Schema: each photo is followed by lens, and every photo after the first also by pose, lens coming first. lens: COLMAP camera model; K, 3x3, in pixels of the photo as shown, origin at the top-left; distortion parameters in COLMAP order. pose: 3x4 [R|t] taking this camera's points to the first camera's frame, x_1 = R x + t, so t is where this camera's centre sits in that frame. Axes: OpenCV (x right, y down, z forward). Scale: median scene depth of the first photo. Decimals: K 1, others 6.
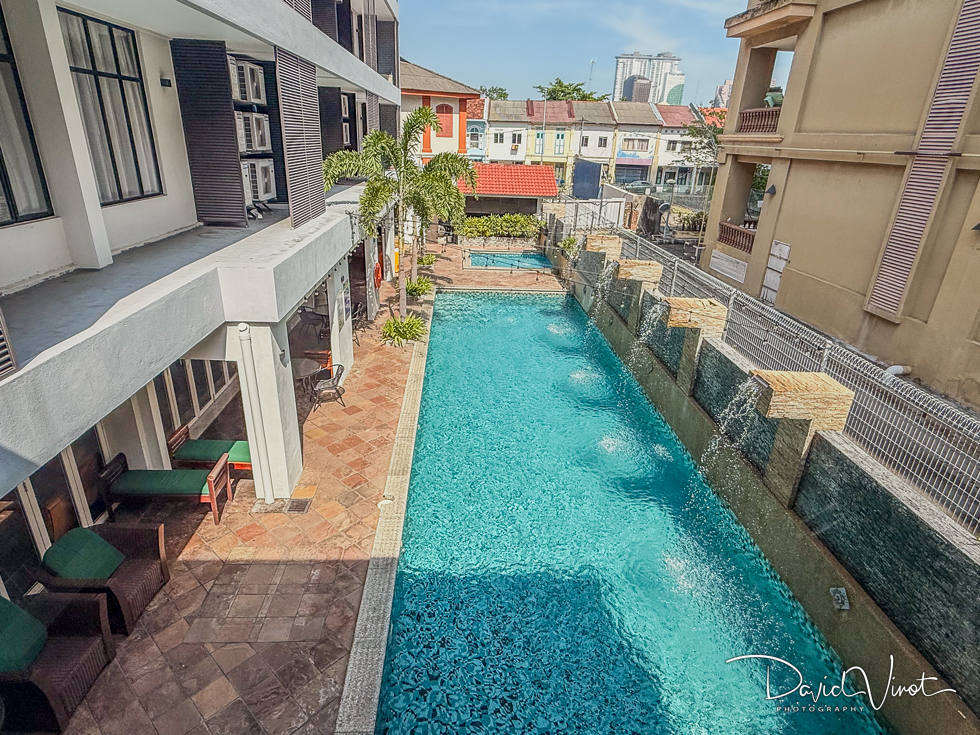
lens RADIAL K [[547.0, 0, 484.5], [0, 547.0, 358.8], [0, 0, 1]] dist [-0.002393, 0.007069]
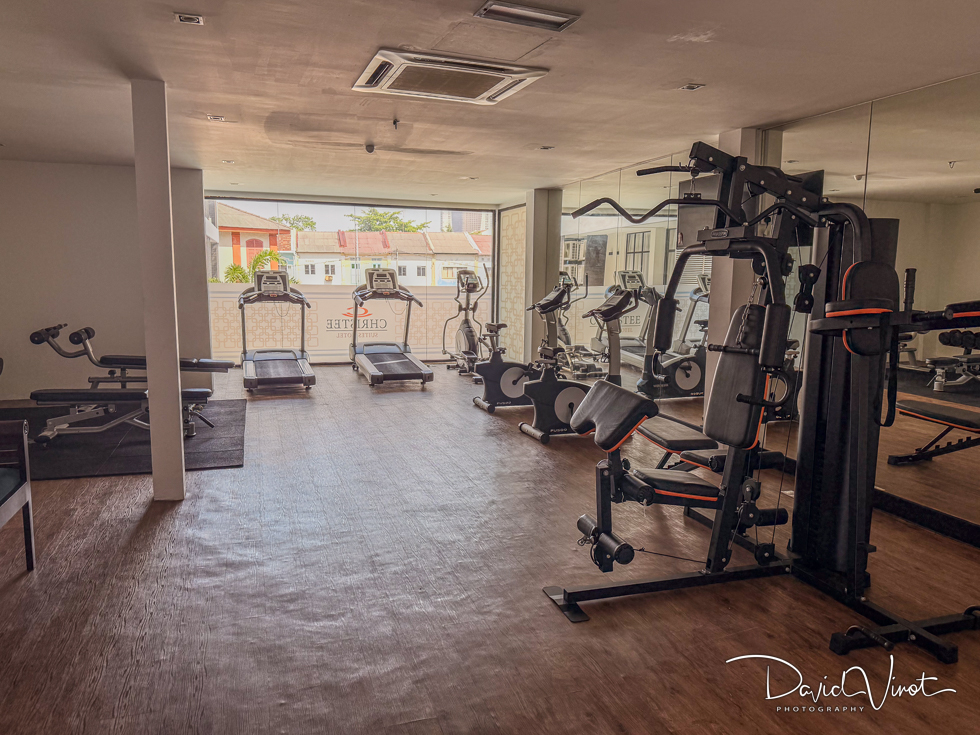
lens RADIAL K [[667.8, 0, 494.2], [0, 667.8, 373.0], [0, 0, 1]] dist [0.044356, -0.052711]
pose [[0.957339, -0.066644, 0.281176, -0.012827], [0.128537, 0.969689, -0.207804, 0.091864], [-0.258804, 0.235080, 0.936887, -0.223004]]
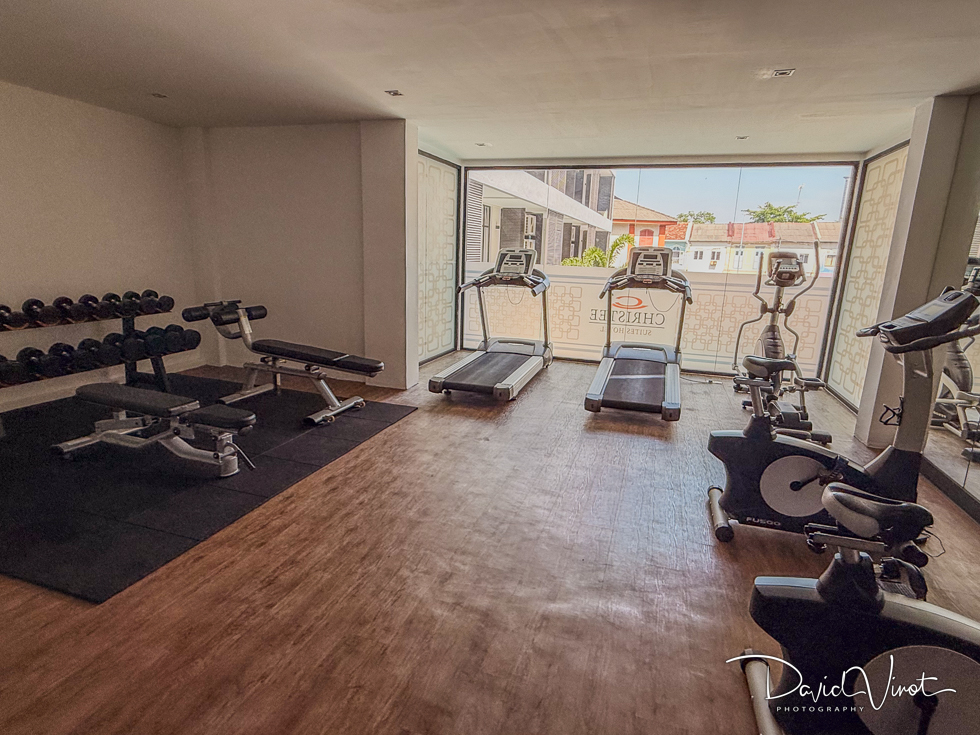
lens RADIAL K [[510.9, 0, 497.4], [0, 510.9, 369.6], [0, 0, 1]] dist [-0.005527, -0.005503]
pose [[0.937691, 0.070536, -0.340235, 0.024617], [-0.125836, 0.981647, -0.143297, 0.060139], [0.323883, 0.177182, 0.929358, -0.138685]]
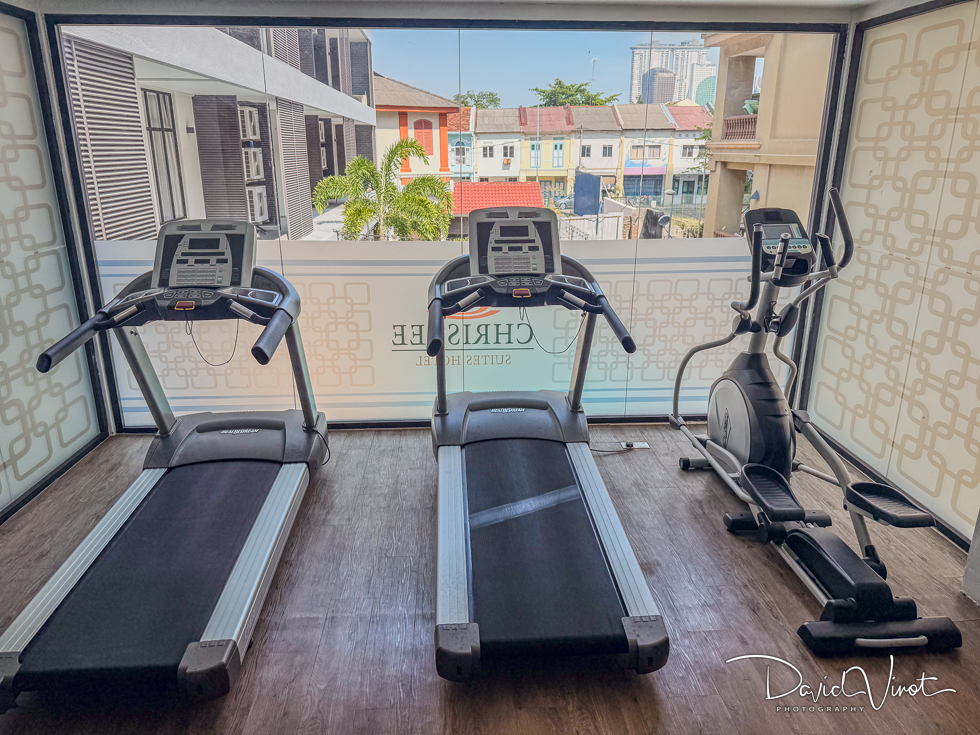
lens RADIAL K [[667.8, 0, 491.4], [0, 667.8, 370.3], [0, 0, 1]] dist [0.044356, -0.052711]
pose [[0.998997, -0.043665, 0.009958, 0.011465], [0.044231, 0.996810, -0.066434, 0.031551], [-0.007025, 0.066807, 0.997741, -0.090676]]
